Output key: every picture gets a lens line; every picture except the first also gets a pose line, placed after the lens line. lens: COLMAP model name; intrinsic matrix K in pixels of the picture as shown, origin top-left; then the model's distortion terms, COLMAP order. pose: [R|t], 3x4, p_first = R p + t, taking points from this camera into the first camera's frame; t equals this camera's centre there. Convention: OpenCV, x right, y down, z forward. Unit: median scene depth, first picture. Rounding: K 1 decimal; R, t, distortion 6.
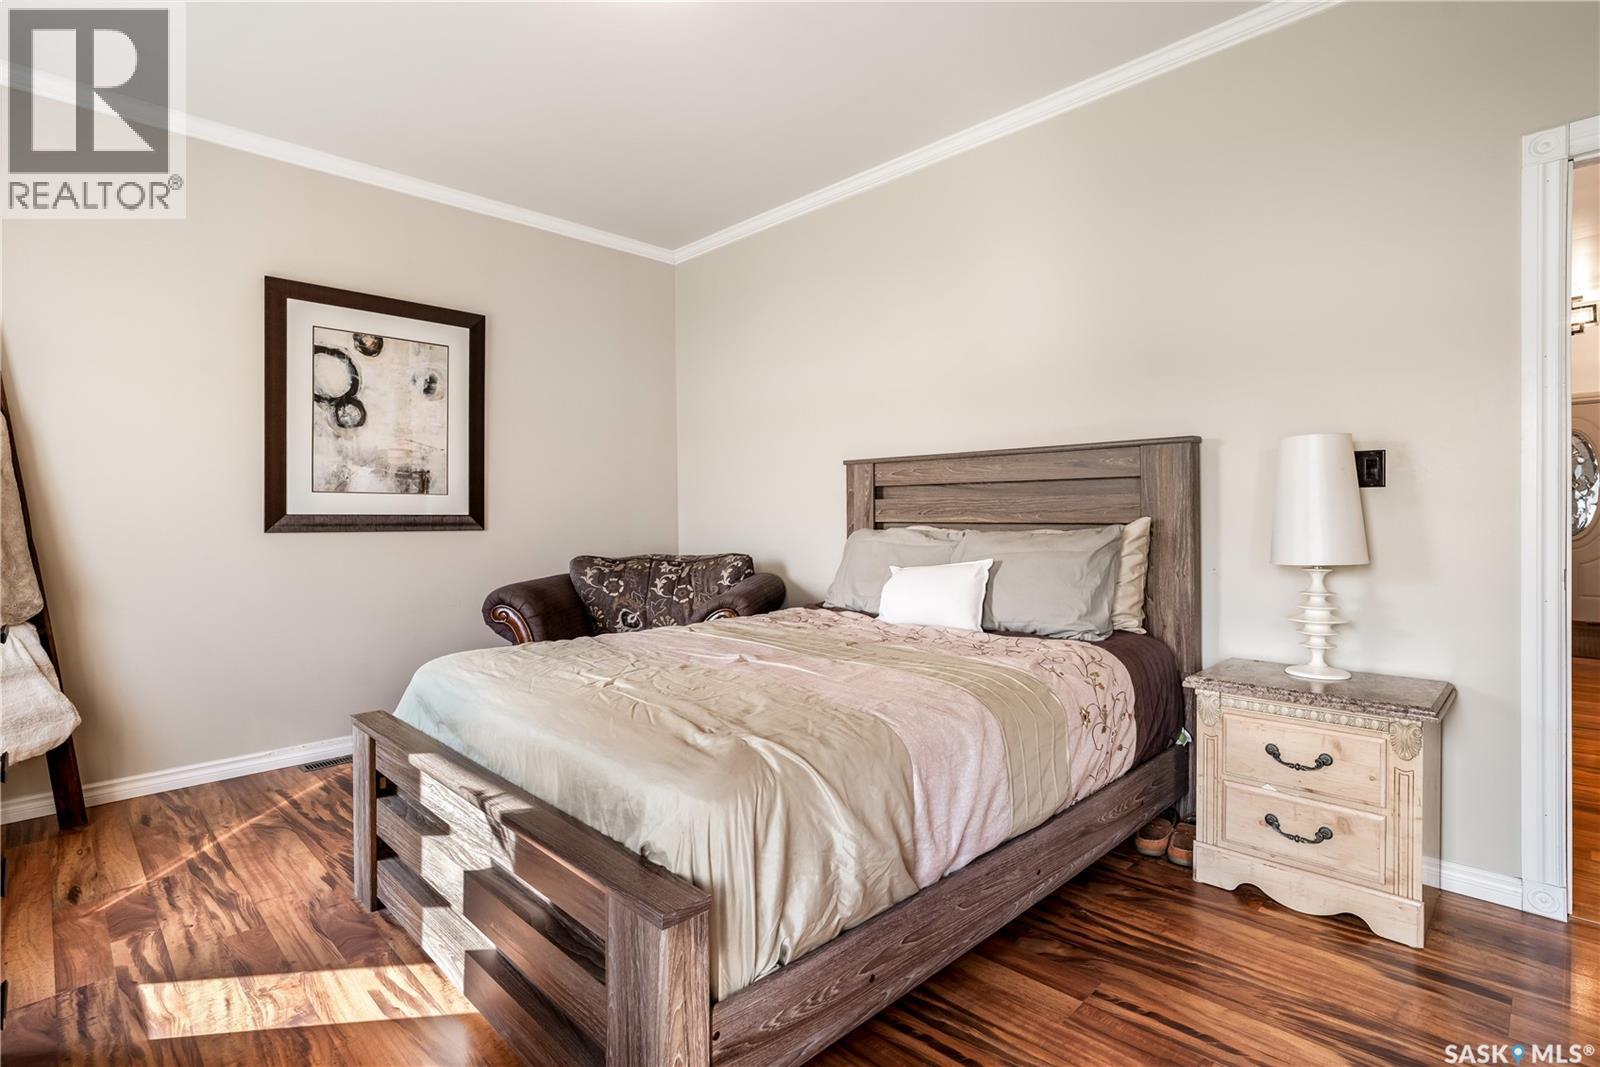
lens RADIAL K [[791.5, 0, 804.4], [0, 791.5, 503.9], [0, 0, 1]] dist [0.000139, 0.000031]
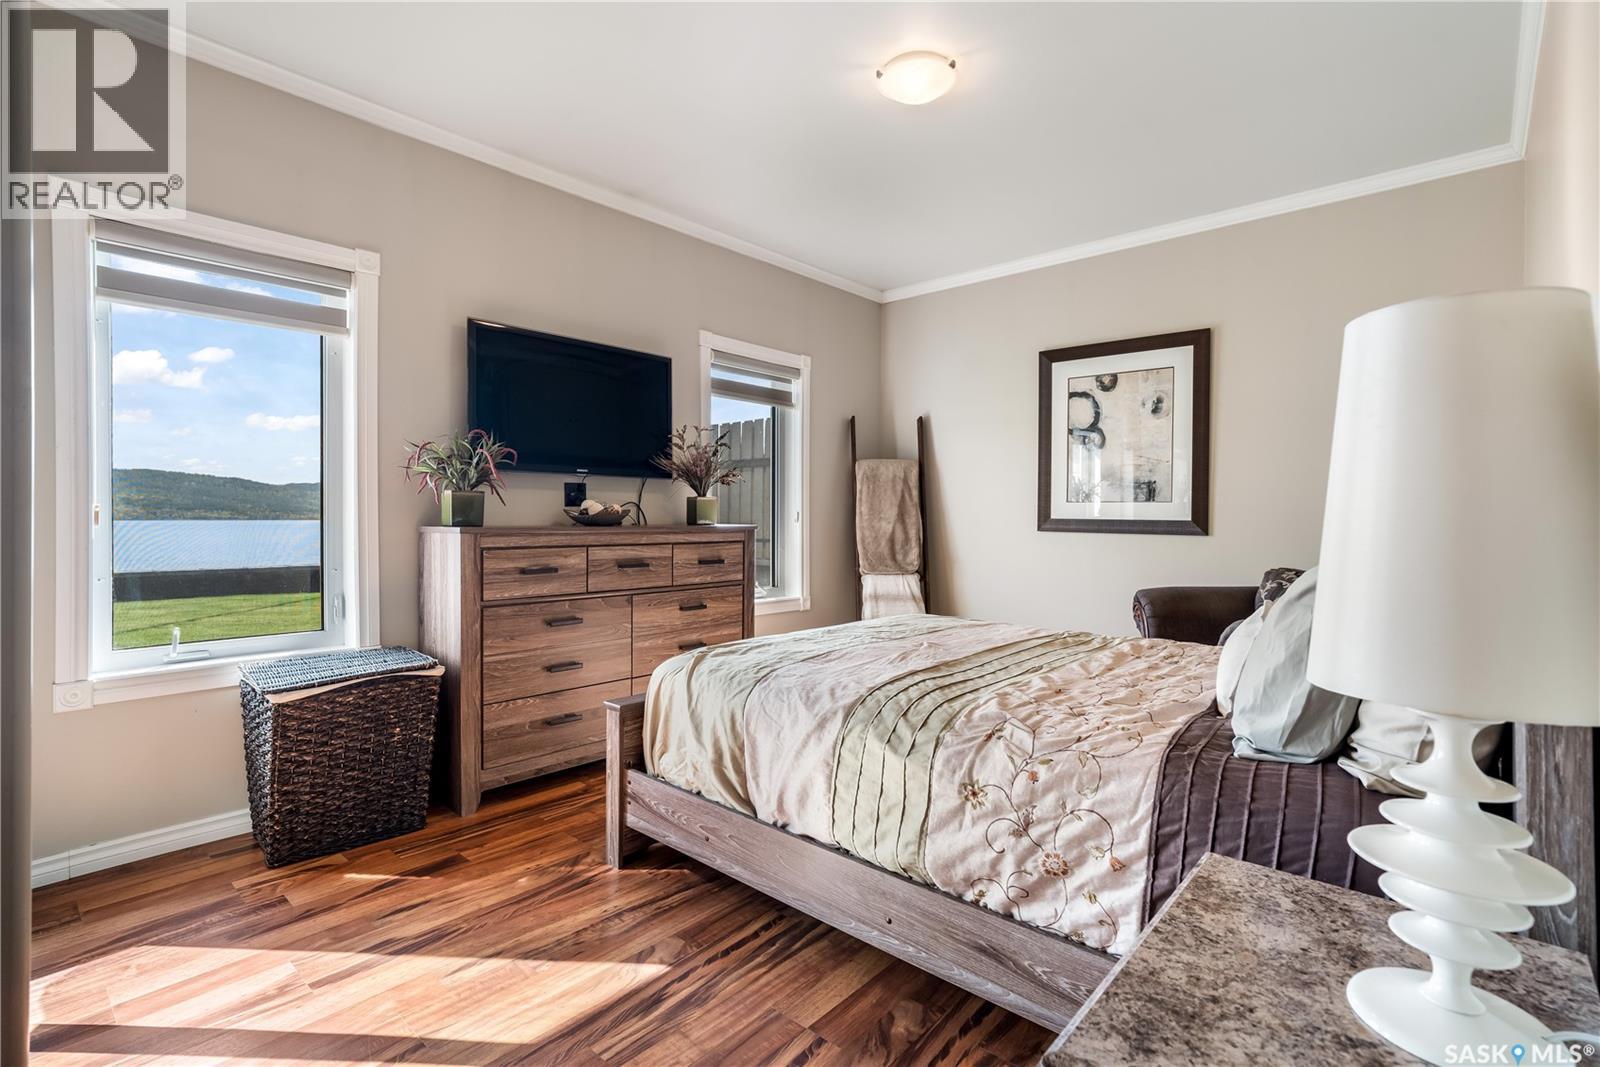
lens RADIAL K [[756.9, 0, 798.6], [0, 756.9, 518.6], [0, 0, 1]] dist [-0.002617, -0.000100]
pose [[0.047054, 0.007216, -0.998866, 0.621094], [0.000927, 0.999973, 0.007267, 0.003152], [0.998892, -0.001268, 0.047046, 0.467449]]
